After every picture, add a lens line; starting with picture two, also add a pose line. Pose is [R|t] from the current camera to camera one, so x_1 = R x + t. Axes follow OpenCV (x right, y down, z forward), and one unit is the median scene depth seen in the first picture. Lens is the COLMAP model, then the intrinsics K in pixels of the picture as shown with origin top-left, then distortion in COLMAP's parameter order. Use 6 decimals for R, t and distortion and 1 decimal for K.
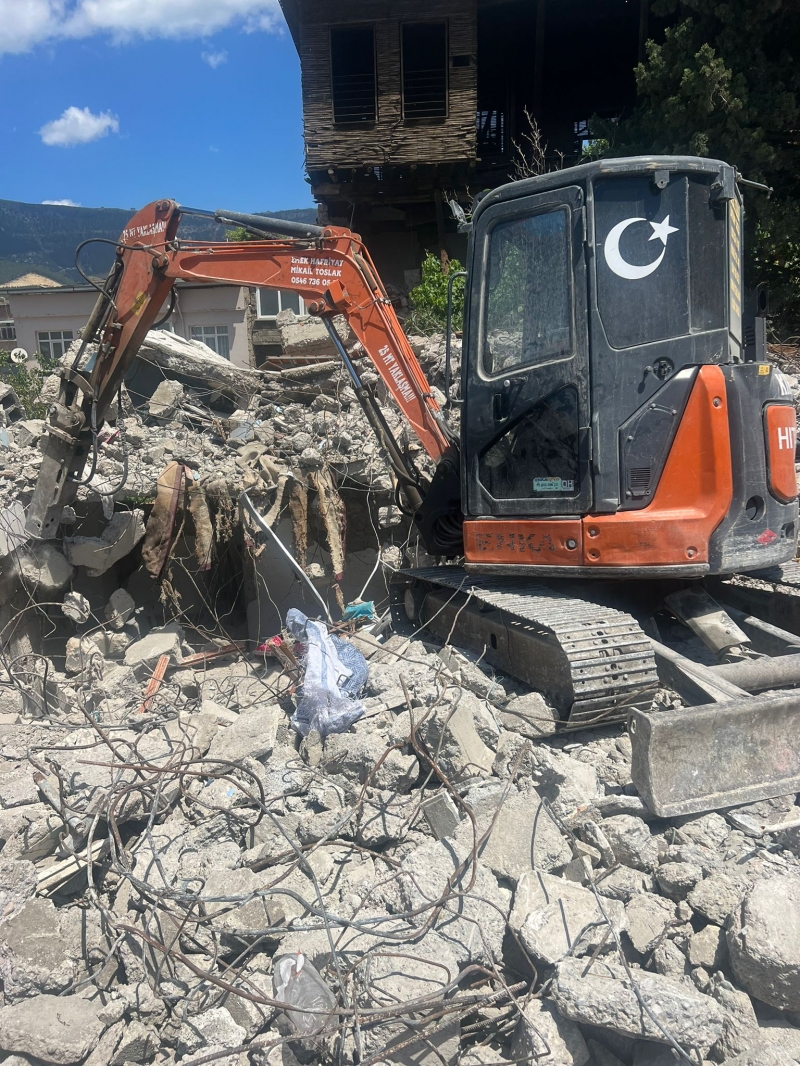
lens RADIAL K [[782.9, 0, 391.3], [0, 782.9, 532.9], [0, 0, 1]] dist [0.030334, -0.040806]
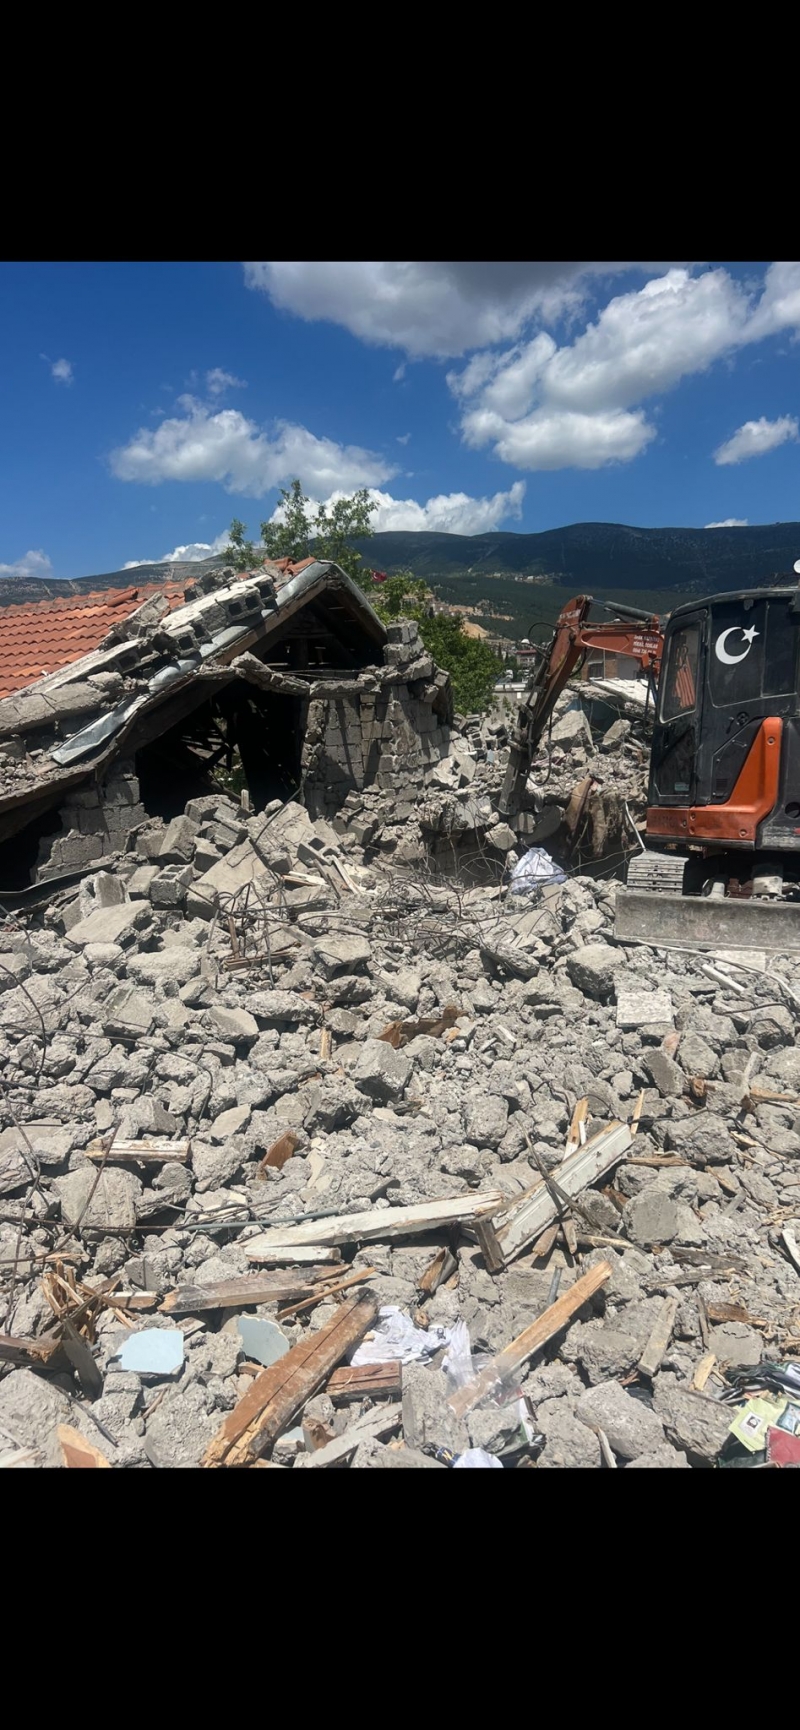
lens RADIAL K [[880.1, 0, 440.0], [0, 880.1, 875.6], [0, 0, 1]] dist [0.016830, -0.001182]
pose [[0.781258, 0.122441, -0.612082, 0.510414], [-0.130999, 0.990897, 0.031012, 0.069696], [0.610308, 0.055953, 0.790186, -0.406222]]
